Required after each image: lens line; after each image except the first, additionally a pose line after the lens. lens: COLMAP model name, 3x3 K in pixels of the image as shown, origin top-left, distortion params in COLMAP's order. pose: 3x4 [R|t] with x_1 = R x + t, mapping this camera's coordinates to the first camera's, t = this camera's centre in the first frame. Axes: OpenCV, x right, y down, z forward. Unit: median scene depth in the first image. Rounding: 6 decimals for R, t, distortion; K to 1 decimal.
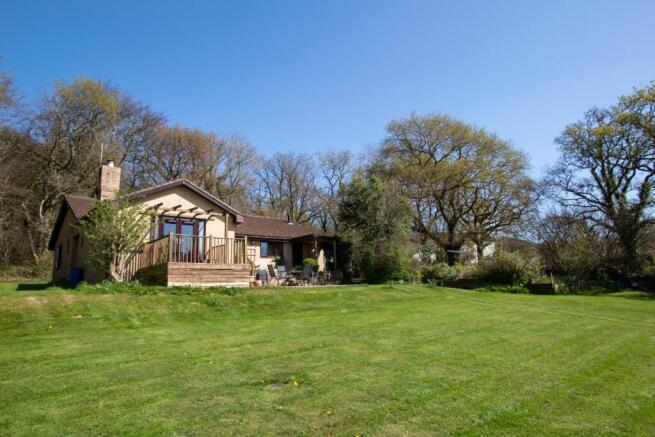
lens RADIAL K [[411.8, 0, 326.2], [0, 411.8, 204.9], [0, 0, 1]] dist [-0.002818, -0.001970]
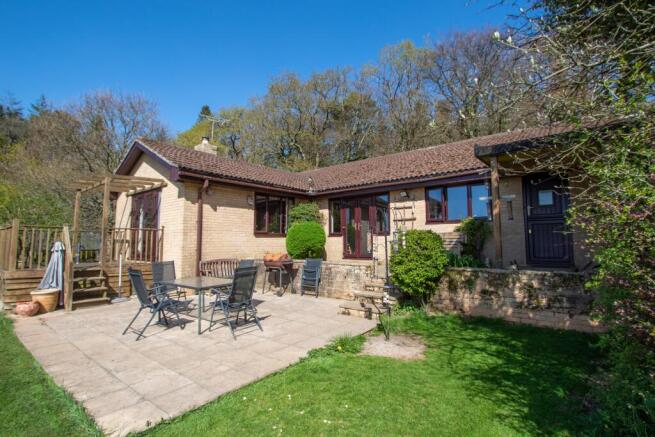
lens RADIAL K [[309.3, 0, 316.2], [0, 309.3, 217.5], [0, 0, 1]] dist [-0.049838, 0.000616]
pose [[0.170193, -0.047486, -0.984266, 0.120922], [0.191284, 0.981431, -0.014274, 0.081209], [0.966667, -0.185845, 0.176116, 0.653606]]
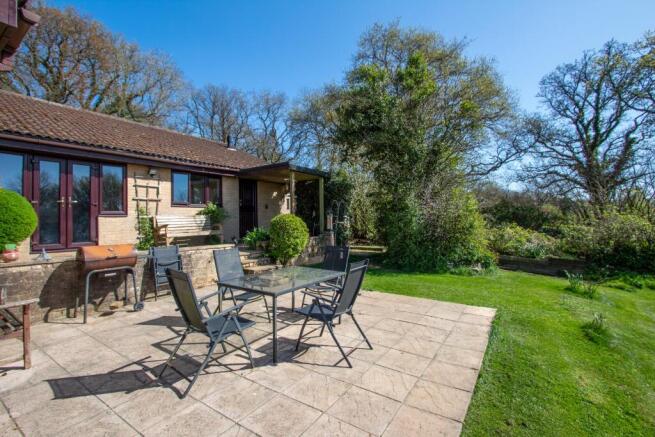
lens RADIAL K [[309.3, 0, 316.2], [0, 309.3, 217.5], [0, 0, 1]] dist [-0.049838, 0.000616]
pose [[0.973839, 0.027098, 0.225617, -0.063038], [-0.068486, 0.981698, 0.177703, 0.054560], [-0.216672, -0.188506, 0.957872, 0.505479]]
